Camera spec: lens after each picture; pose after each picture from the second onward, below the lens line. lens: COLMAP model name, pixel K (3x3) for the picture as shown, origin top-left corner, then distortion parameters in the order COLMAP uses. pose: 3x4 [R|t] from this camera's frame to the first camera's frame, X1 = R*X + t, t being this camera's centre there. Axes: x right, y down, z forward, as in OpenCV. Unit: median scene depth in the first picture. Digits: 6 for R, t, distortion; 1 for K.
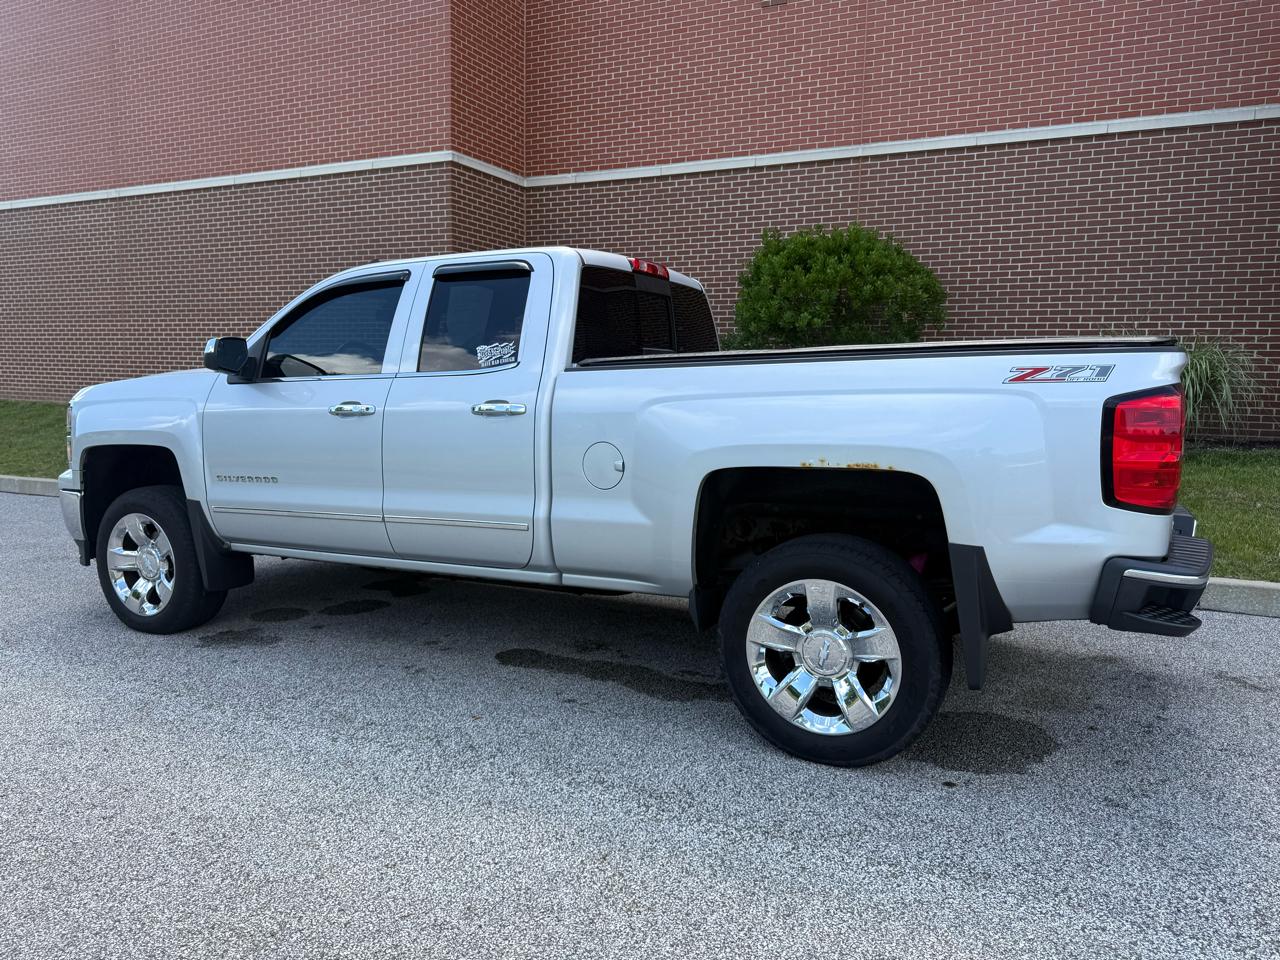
lens RADIAL K [[906.9, 0, 647.6], [0, 906.9, 481.2], [0, 0, 1]] dist [0.062084, -0.089648]
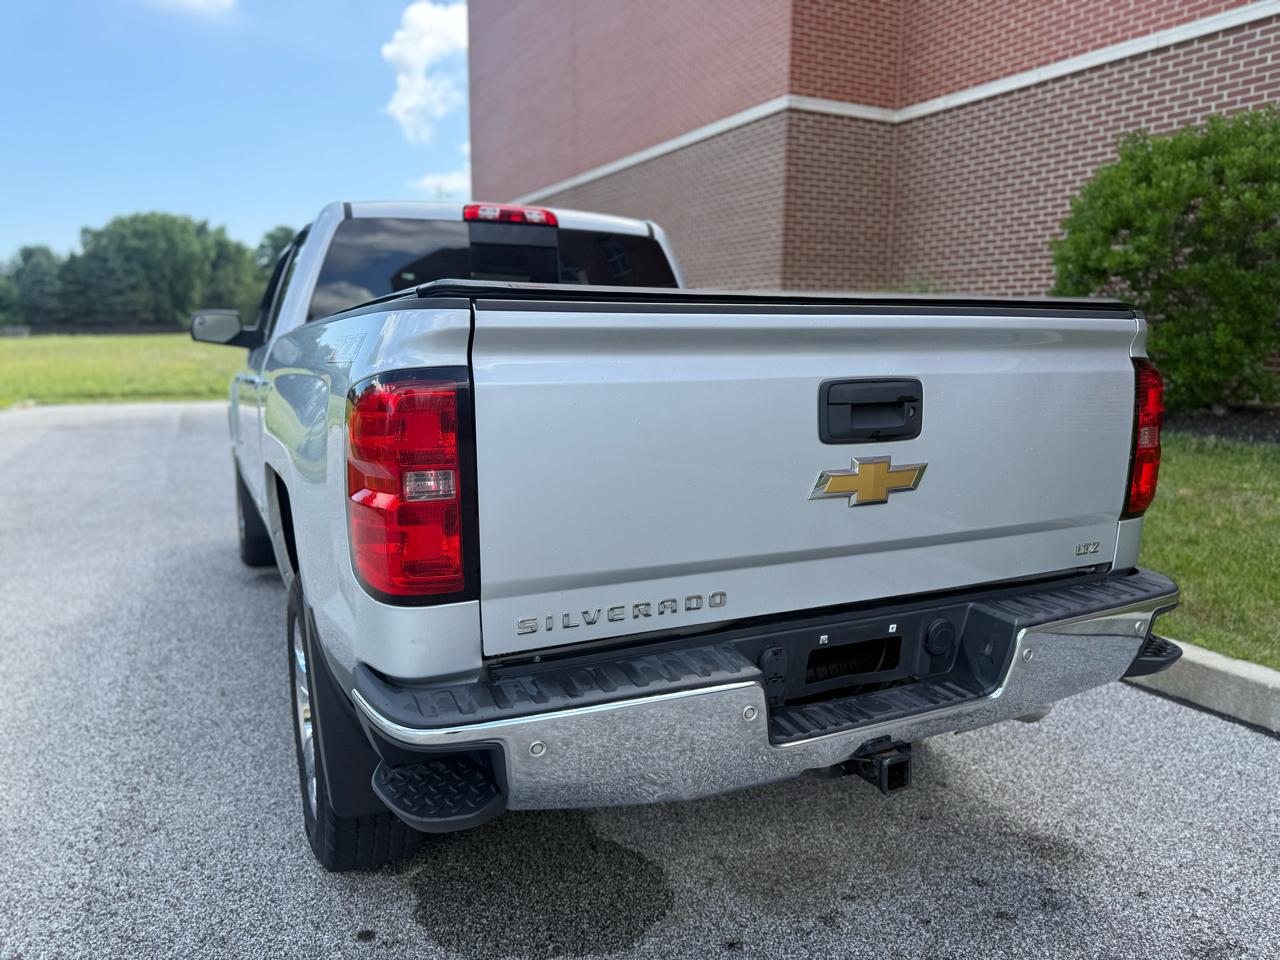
lens RADIAL K [[920.8, 0, 635.6], [0, 920.8, 473.8], [0, 0, 1]] dist [0.000520, -0.000423]
pose [[0.793398, 0.081547, -0.603216, 0.271235], [-0.061614, 0.996655, 0.053695, -0.021822], [0.605577, -0.005435, 0.795768, 0.172580]]
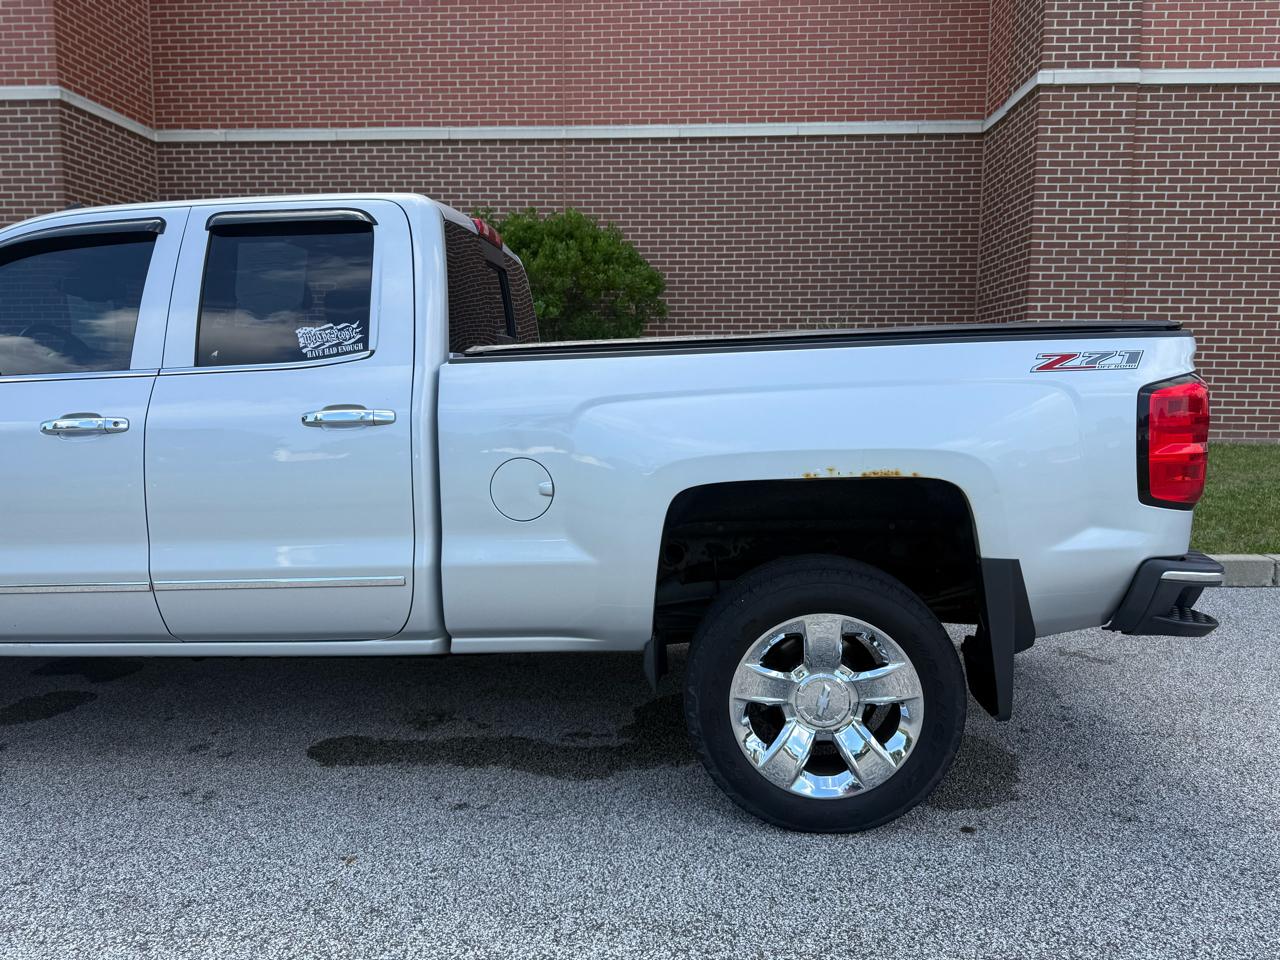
lens RADIAL K [[913.7, 0, 637.2], [0, 913.7, 479.5], [0, 0, 1]] dist [0.008123, -0.010459]
pose [[0.920146, -0.057604, 0.387315, -0.086439], [0.055825, 0.998315, 0.015852, -0.011065], [-0.387575, 0.007036, 0.921811, 0.095017]]
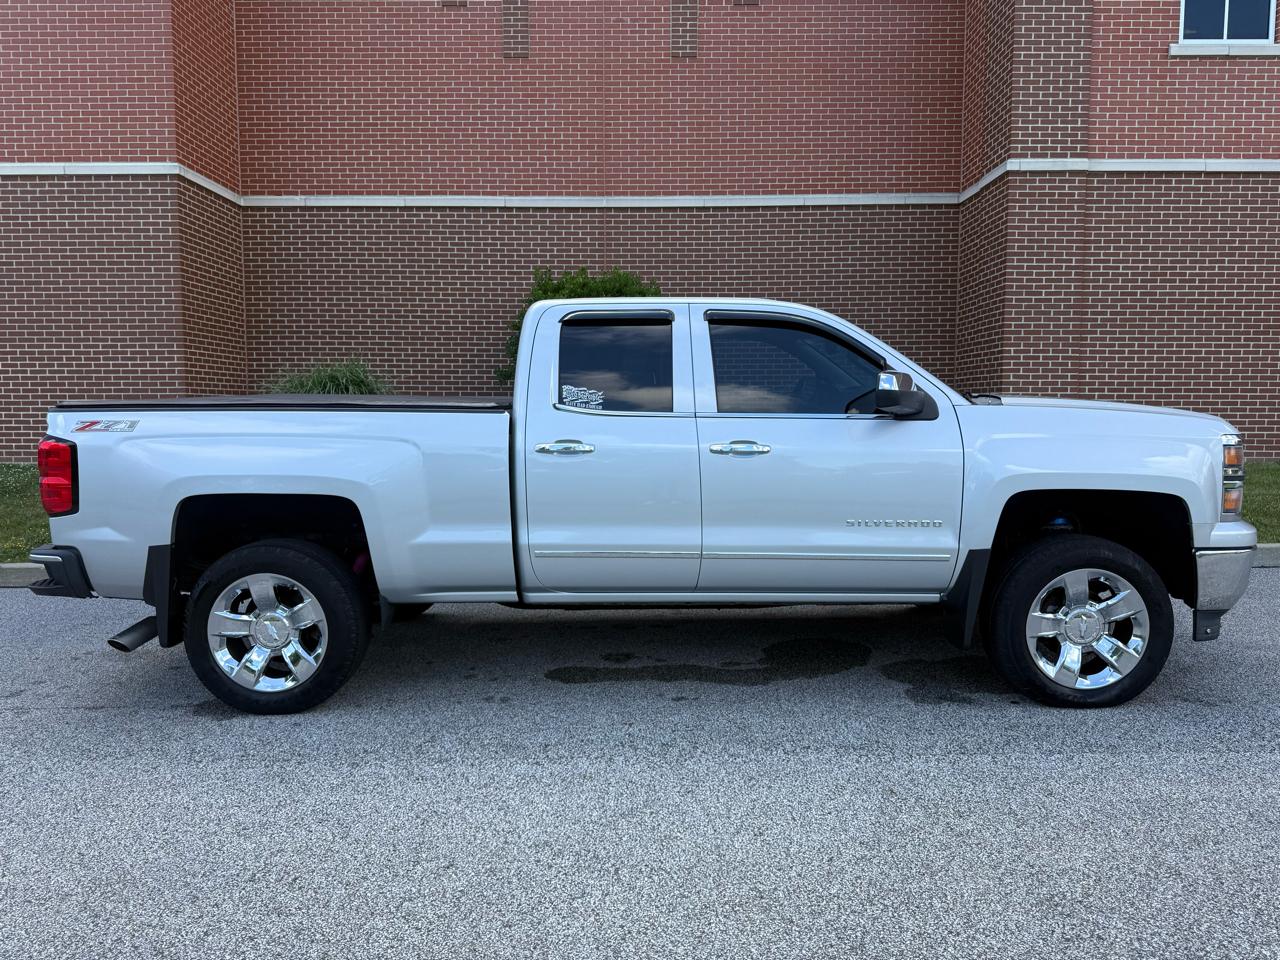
lens RADIAL K [[912.8, 0, 641.4], [0, 912.8, 480.2], [0, 0, 1]] dist [0.023487, -0.029754]
pose [[0.897297, -0.055269, 0.437954, -0.230425], [0.067749, 0.997619, -0.012908, -0.006514], [-0.436198, 0.041254, 0.898905, -0.001072]]
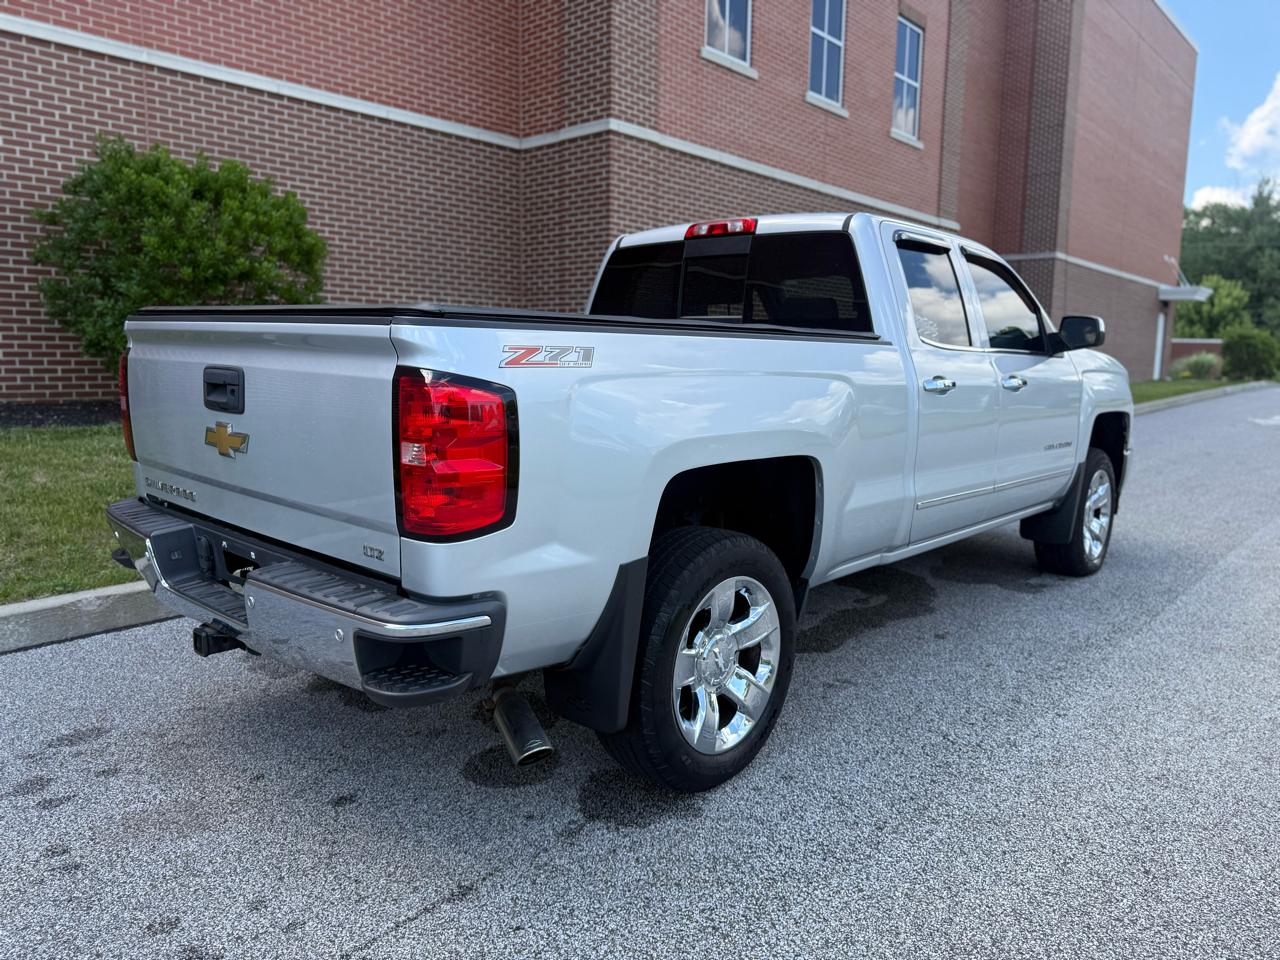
lens RADIAL K [[911.4, 0, 645.4], [0, 911.4, 485.2], [0, 0, 1]] dist [0.019523, -0.024549]
pose [[0.255035, -0.147166, 0.955667, -0.469224], [0.103250, 0.986844, 0.124413, -0.046407], [-0.961403, 0.066943, 0.266875, 0.393736]]
